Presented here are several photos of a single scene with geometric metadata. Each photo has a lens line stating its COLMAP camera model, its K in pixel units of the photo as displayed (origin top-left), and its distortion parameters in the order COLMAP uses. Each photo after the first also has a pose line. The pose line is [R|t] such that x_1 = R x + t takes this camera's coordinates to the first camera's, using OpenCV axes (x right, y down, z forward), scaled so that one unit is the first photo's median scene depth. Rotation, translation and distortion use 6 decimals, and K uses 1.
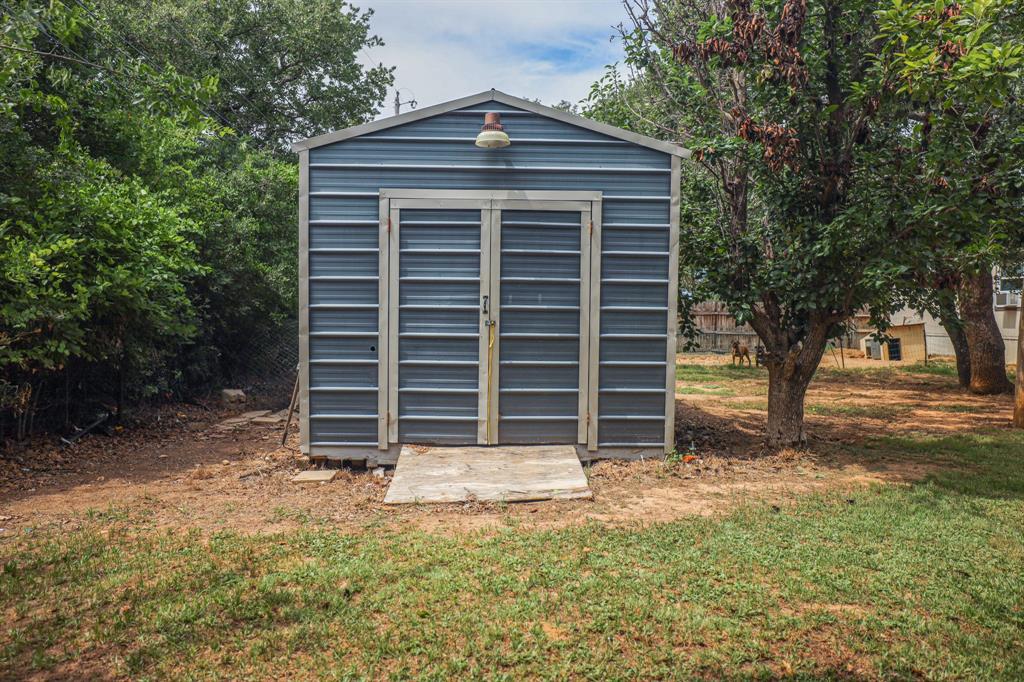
lens RADIAL K [[784.2, 0, 512.2], [0, 784.2, 342.0], [0, 0, 1]] dist [0.031806, 0.008233]
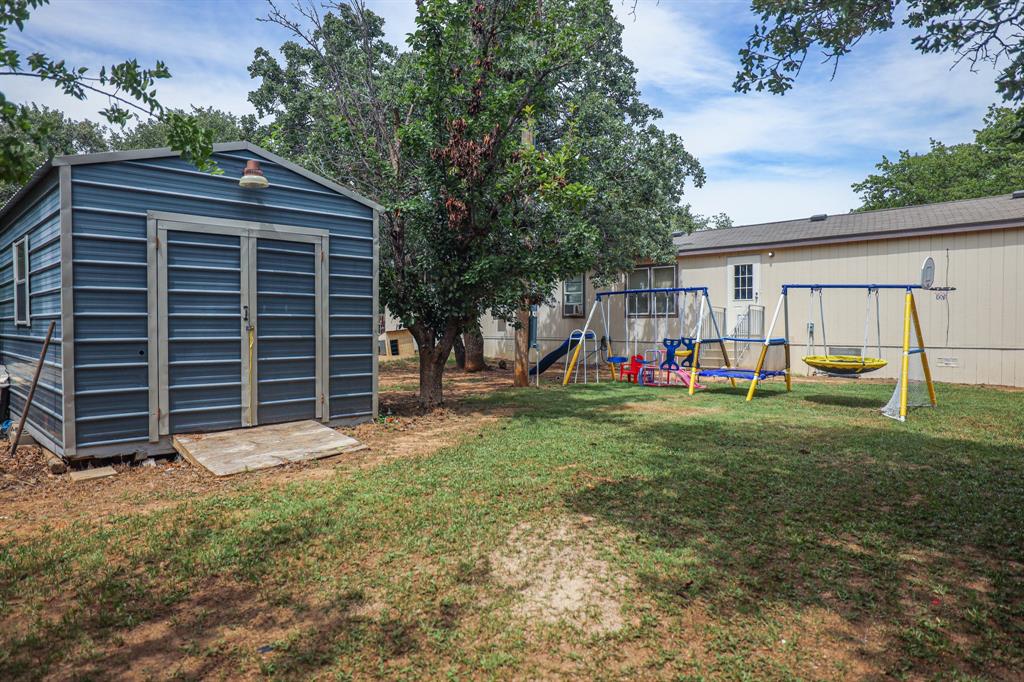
lens RADIAL K [[677.5, 0, 510.7], [0, 677.5, 339.5], [0, 0, 1]] dist [0.055183, 0.002387]
pose [[0.736586, -0.025918, 0.675847, -0.454360], [0.036622, 0.999328, -0.001590, 0.010692], [-0.675352, 0.025922, 0.737040, -0.075651]]
